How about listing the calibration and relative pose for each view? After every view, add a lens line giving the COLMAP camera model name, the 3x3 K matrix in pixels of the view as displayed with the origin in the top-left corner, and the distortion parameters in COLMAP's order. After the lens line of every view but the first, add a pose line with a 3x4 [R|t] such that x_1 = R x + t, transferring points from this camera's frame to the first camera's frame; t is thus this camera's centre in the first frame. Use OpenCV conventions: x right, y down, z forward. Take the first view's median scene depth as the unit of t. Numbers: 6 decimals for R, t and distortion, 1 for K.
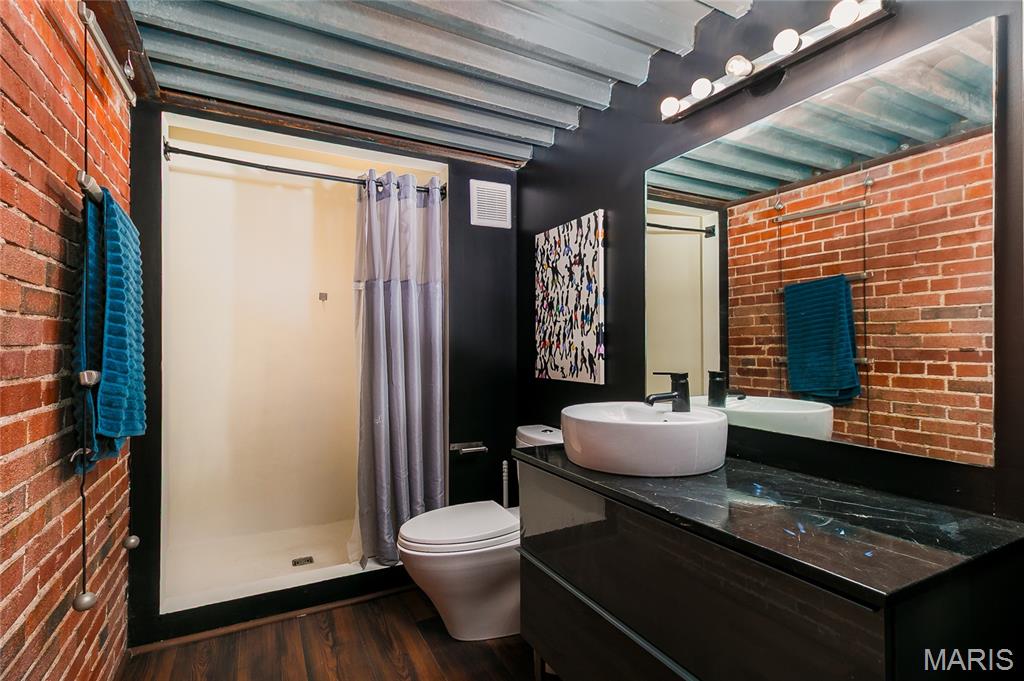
lens RADIAL K [[475.9, 0, 512.3], [0, 475.9, 332.0], [0, 0, 1]] dist [0.004821, 0.000281]
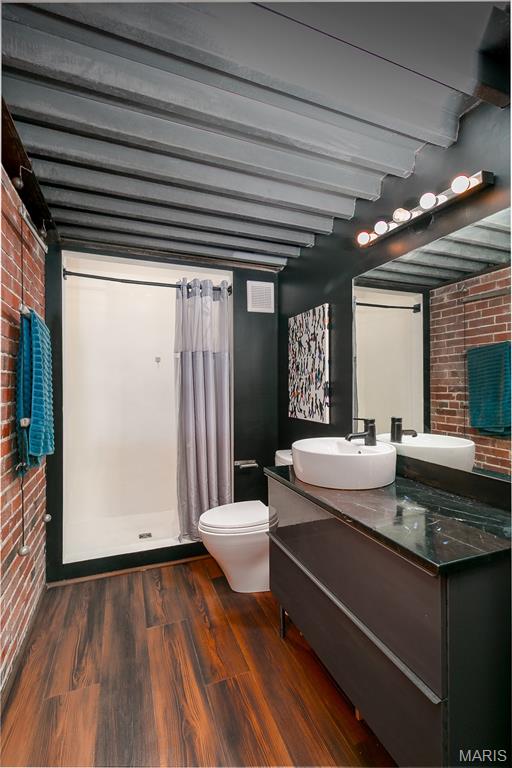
lens RADIAL K [[352.4, 0, 238.2], [0, 352.4, 358.7], [0, 0, 1]] dist [0.001528, 0.000288]
pose [[0.984226, -0.036200, -0.173173, 0.093160], [0.029690, 0.998757, -0.040041, -0.047244], [0.174408, 0.034268, 0.984077, -0.114616]]
